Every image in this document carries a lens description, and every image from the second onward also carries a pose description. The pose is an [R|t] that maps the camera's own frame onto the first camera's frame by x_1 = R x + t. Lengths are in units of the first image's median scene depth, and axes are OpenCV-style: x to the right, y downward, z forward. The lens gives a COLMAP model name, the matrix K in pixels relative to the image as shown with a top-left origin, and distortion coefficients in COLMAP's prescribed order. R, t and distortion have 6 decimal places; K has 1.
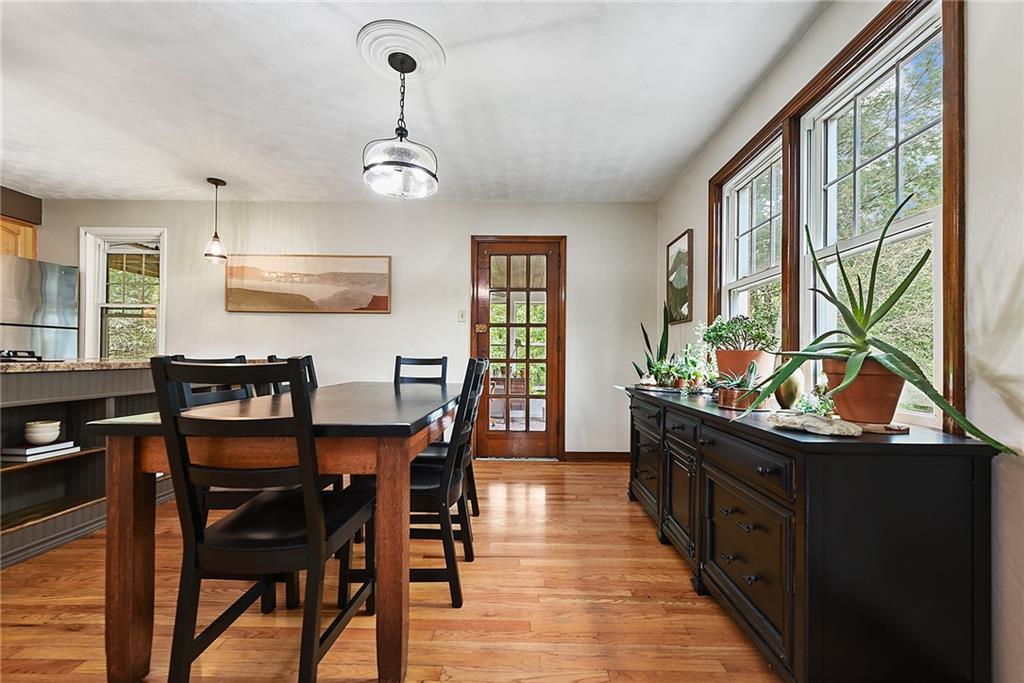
lens RADIAL K [[417.7, 0, 522.9], [0, 417.7, 350.6], [0, 0, 1]] dist [0.000205, -0.000543]
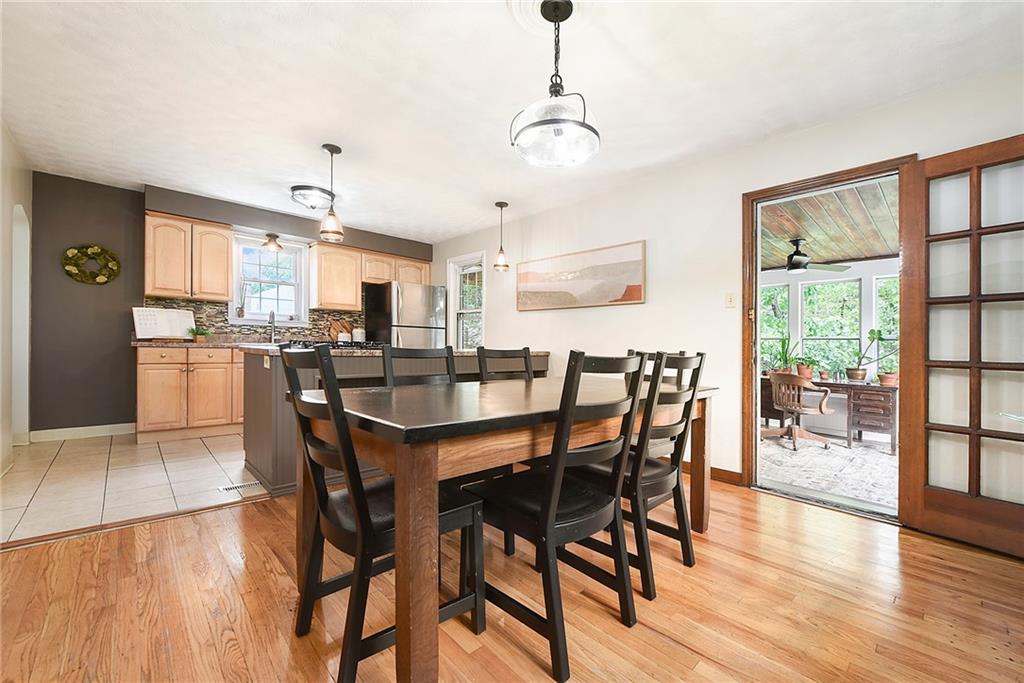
lens RADIAL K [[411.5, 0, 511.9], [0, 411.5, 346.0], [0, 0, 1]] dist [0.000808, -0.000167]
pose [[0.688052, 0.004949, -0.725645, 0.188015], [-0.006583, 0.999978, 0.000578, 0.007679], [0.725632, 0.004380, 0.688070, 0.241198]]
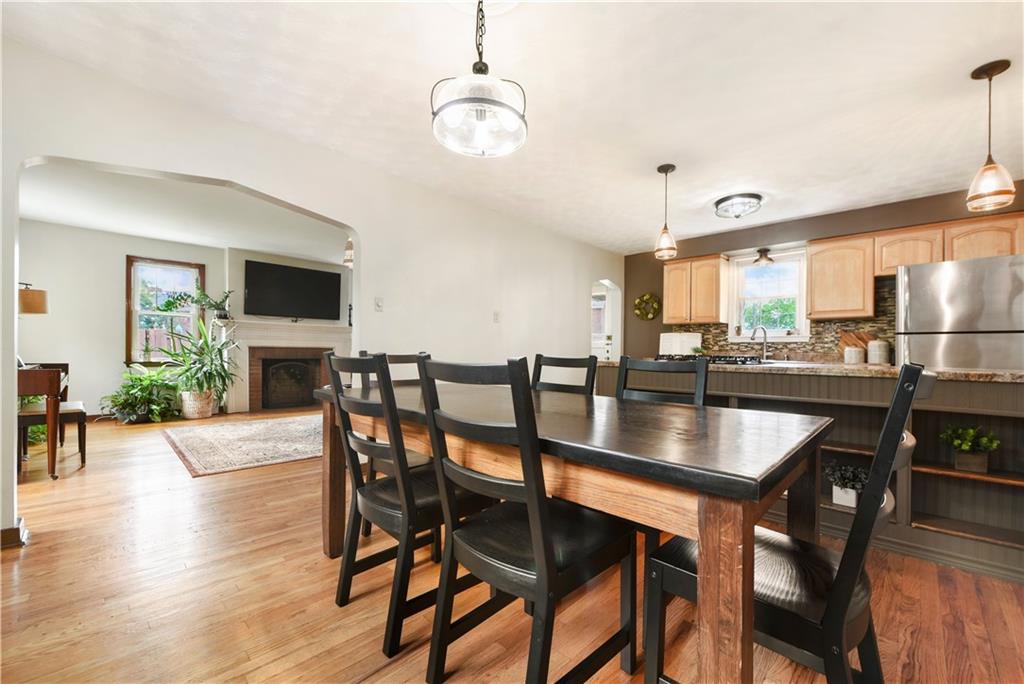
lens RADIAL K [[423.3, 0, 537.7], [0, 423.3, 352.0], [0, 0, 1]] dist [-0.009284, -0.000329]
pose [[-0.674773, -0.025222, -0.737594, 0.145028], [-0.016955, 0.999682, -0.018673, 0.018150], [0.737830, -0.000094, -0.674986, 1.130127]]
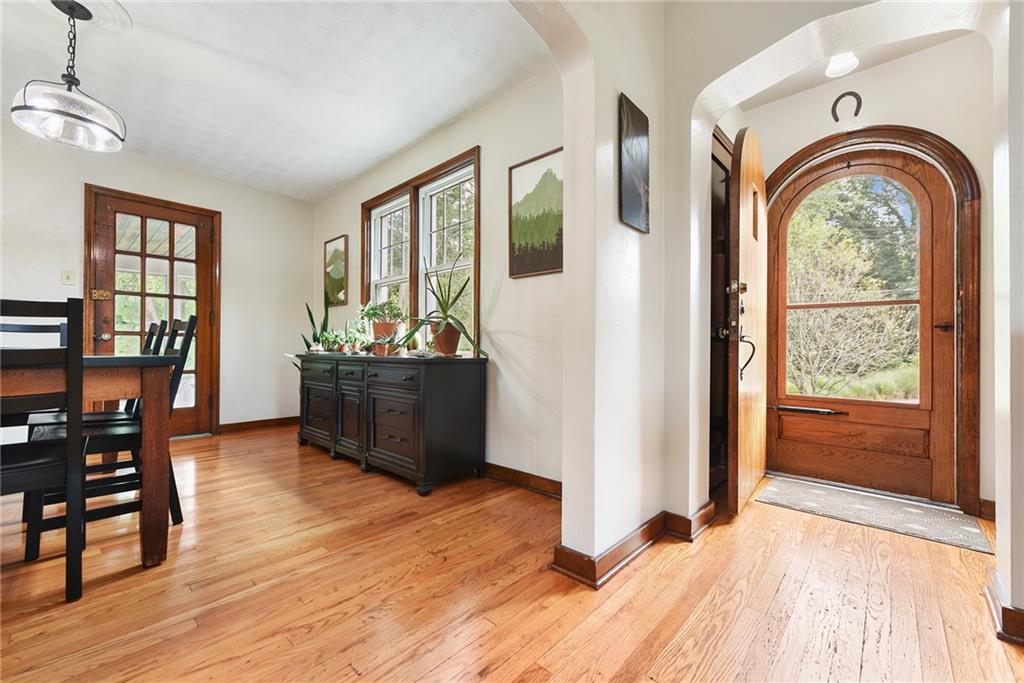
lens RADIAL K [[407.2, 0, 517.0], [0, 407.2, 368.6], [0, 0, 1]] dist [0.001383, -0.000101]
pose [[0.667385, -0.034928, 0.743893, -0.229199], [-0.013014, 0.998200, 0.058545, 0.054936], [-0.744599, -0.048753, 0.665729, -0.305854]]
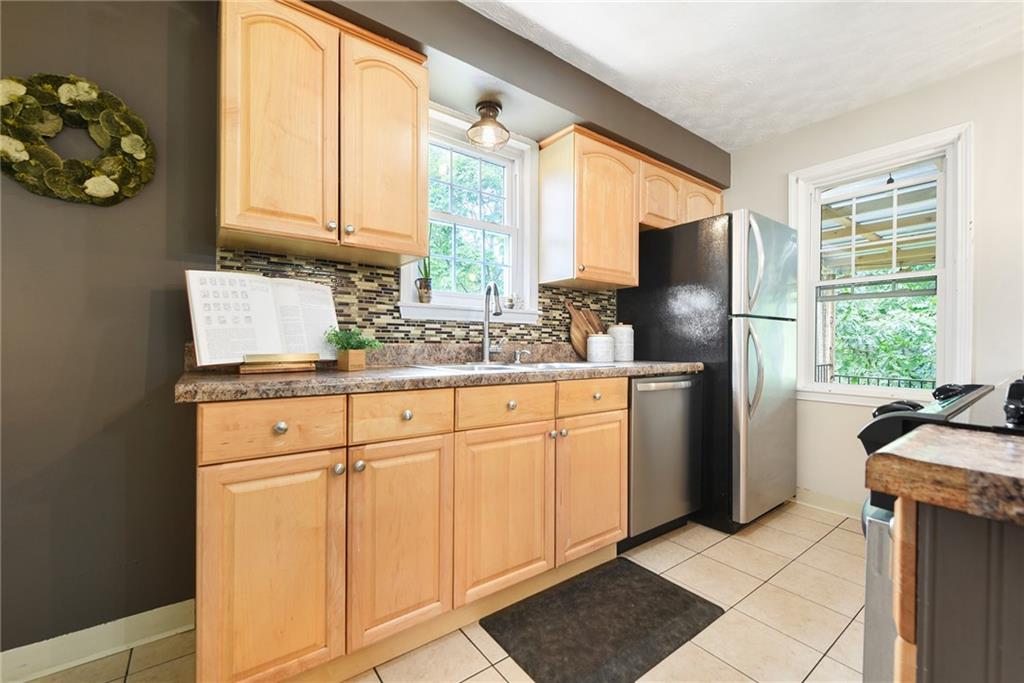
lens RADIAL K [[419.1, 0, 490.2], [0, 419.1, 338.8], [0, 0, 1]] dist [0.000230, -0.000042]
pose [[0.574325, -0.019690, -0.818391, -1.066830], [0.011791, 0.999806, -0.015779, -0.024680], [0.818542, -0.000587, 0.574446, 0.274471]]
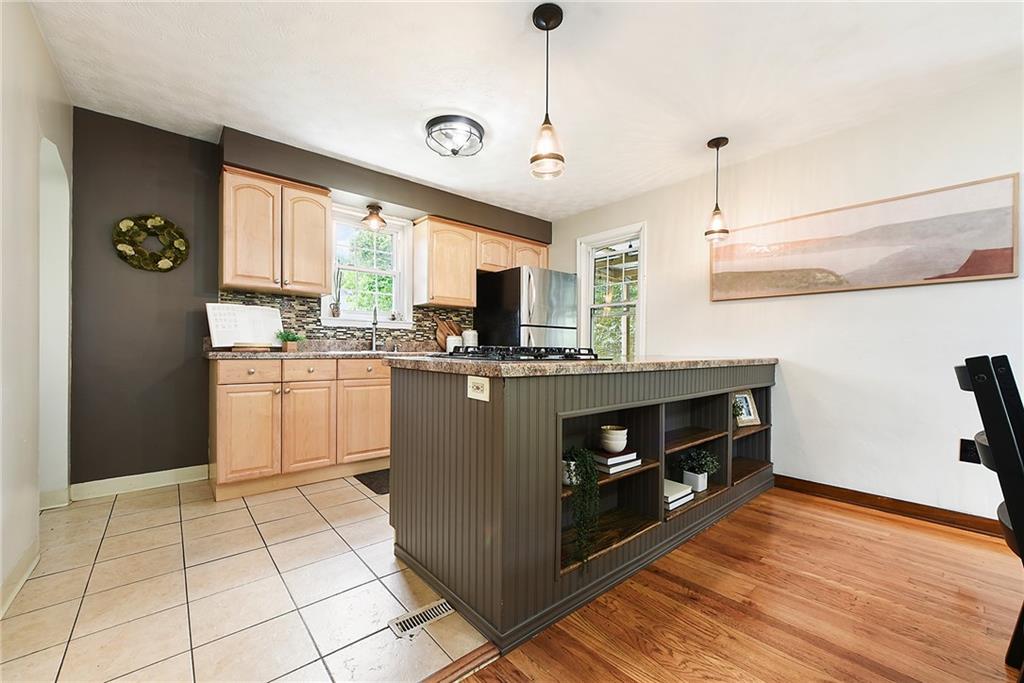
lens RADIAL K [[408.6, 0, 501.0], [0, 408.6, 346.5], [0, 0, 1]] dist [-0.001103, -0.000085]
pose [[0.637864, -0.007887, -0.770109, -0.469871], [0.005758, 0.999968, -0.005472, -0.000249], [0.770128, -0.000943, 0.637889, 0.190181]]
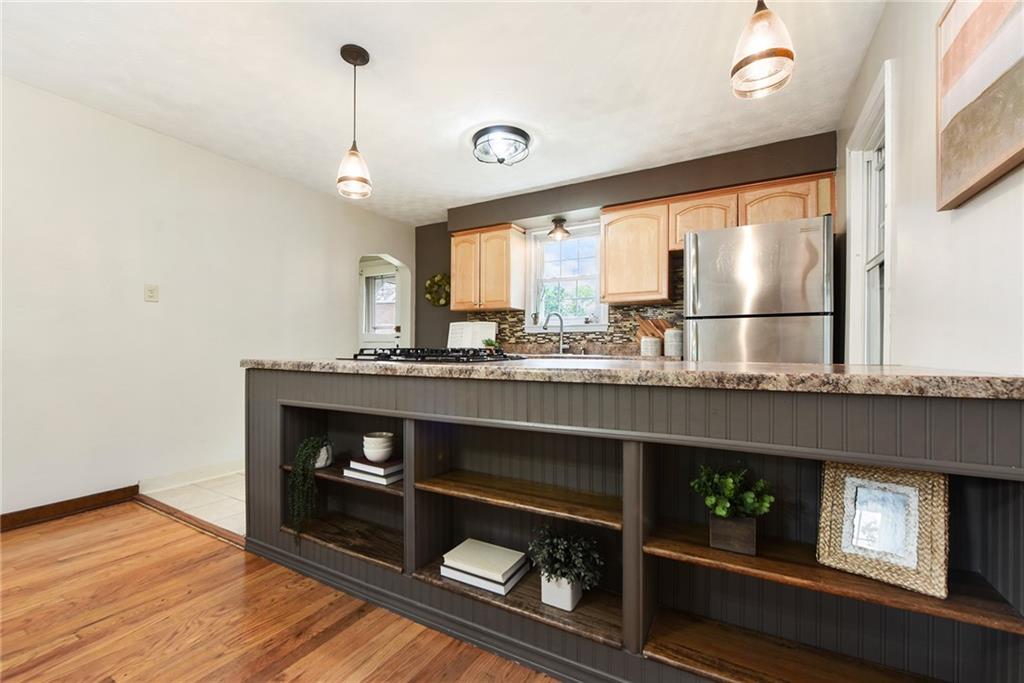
lens RADIAL K [[417.7, 0, 522.9], [0, 417.7, 350.6], [0, 0, 1]] dist [0.000205, -0.000543]
pose [[-0.480005, -0.012298, -0.877179, -0.423140], [0.000050, 0.999901, -0.014046, 0.012468], [0.877266, -0.006786, -0.479957, 1.207607]]
